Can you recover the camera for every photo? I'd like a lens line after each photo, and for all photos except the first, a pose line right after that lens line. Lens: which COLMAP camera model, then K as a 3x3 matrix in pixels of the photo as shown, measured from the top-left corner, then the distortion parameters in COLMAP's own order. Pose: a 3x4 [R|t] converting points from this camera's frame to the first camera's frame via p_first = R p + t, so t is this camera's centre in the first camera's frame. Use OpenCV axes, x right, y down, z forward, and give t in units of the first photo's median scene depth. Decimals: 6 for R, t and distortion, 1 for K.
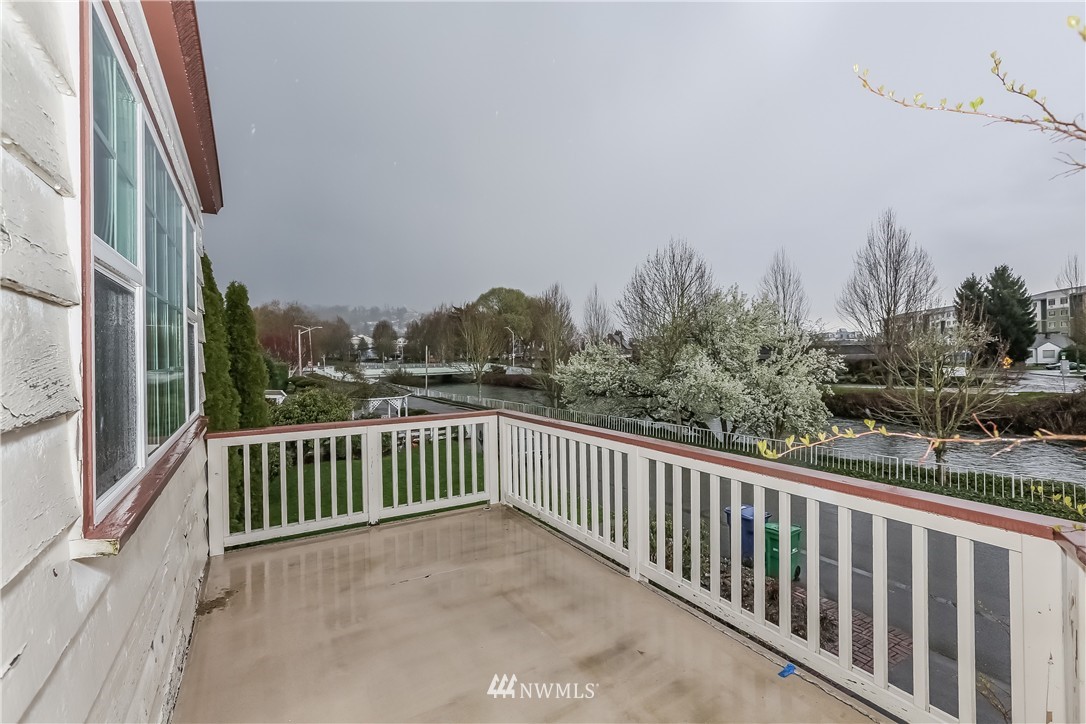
lens RADIAL K [[494.7, 0, 542.4], [0, 494.7, 347.6], [0, 0, 1]] dist [-0.032806, 0.020495]
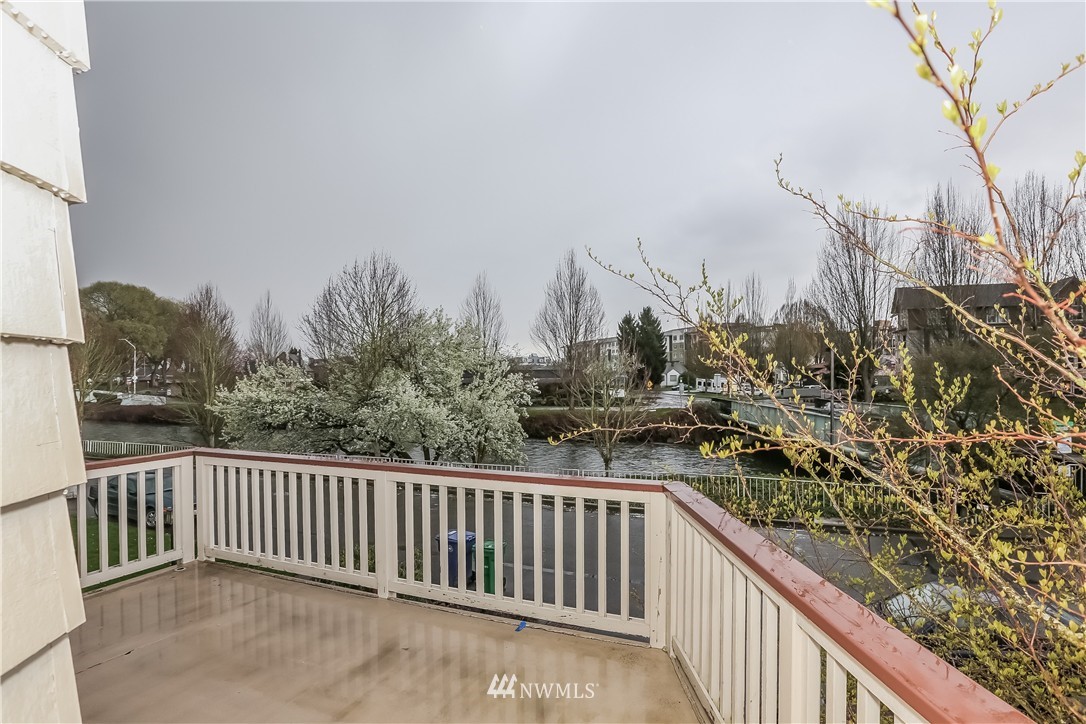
lens RADIAL K [[634.7, 0, 543.0], [0, 634.7, 362.0], [0, 0, 1]] dist [-0.061629, 0.000443]
pose [[0.831799, 0.007195, 0.555030, -0.135981], [-0.005504, 0.999974, -0.004714, -0.015577], [-0.555049, 0.000866, 0.831817, -0.152454]]
